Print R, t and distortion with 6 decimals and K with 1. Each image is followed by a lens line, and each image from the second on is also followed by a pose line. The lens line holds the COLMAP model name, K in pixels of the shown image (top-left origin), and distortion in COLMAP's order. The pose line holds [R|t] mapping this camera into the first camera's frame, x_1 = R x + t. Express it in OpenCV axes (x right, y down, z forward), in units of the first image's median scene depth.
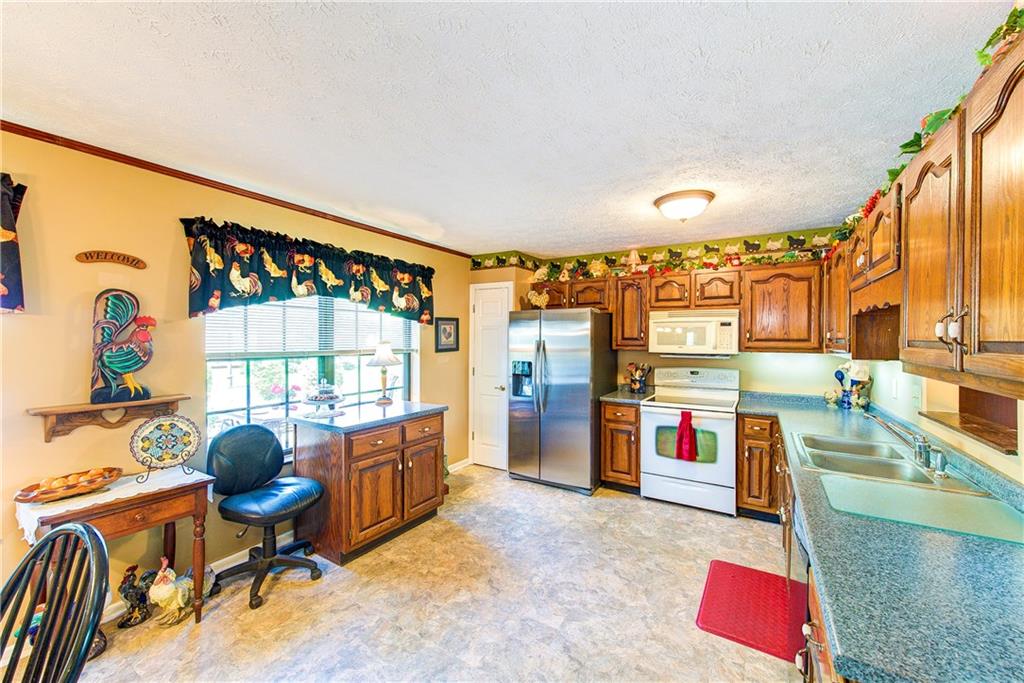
lens RADIAL K [[399.9, 0, 511.9], [0, 399.9, 342.0], [0, 0, 1]] dist [0.000419, -0.000134]
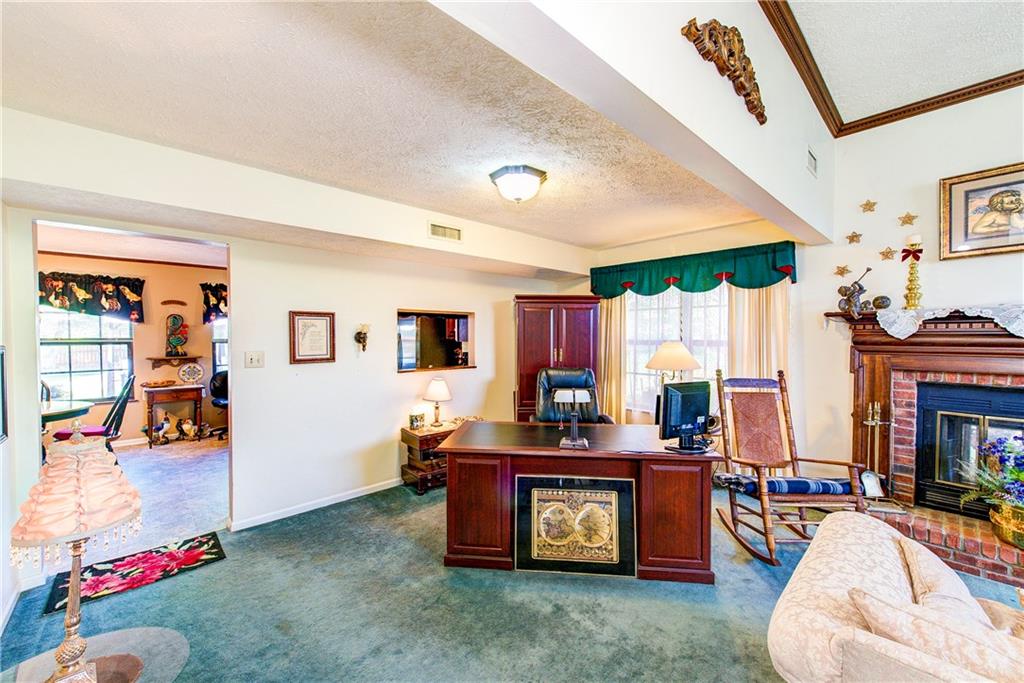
lens RADIAL K [[399.9, 0, 510.6], [0, 399.9, 340.1], [0, 0, 1]] dist [0.000419, -0.000134]
pose [[0.965275, -0.002631, -0.261224, 1.169387], [0.003948, 0.999982, 0.004516, 0.022564], [0.261207, -0.005390, 0.965268, -0.618517]]
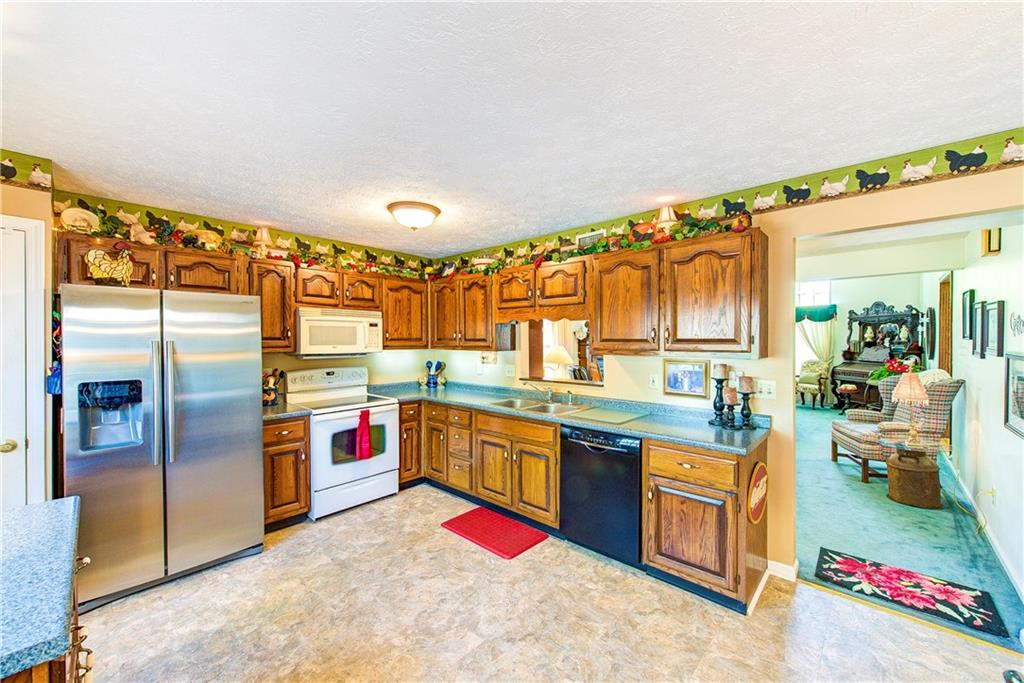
lens RADIAL K [[399.9, 0, 510.1], [0, 399.9, 342.7], [0, 0, 1]] dist [0.000419, -0.000134]
pose [[0.179231, -0.011239, 0.983743, -0.495411], [0.008830, 0.999913, 0.009815, -0.004077], [-0.983767, 0.006927, 0.179314, 0.464310]]
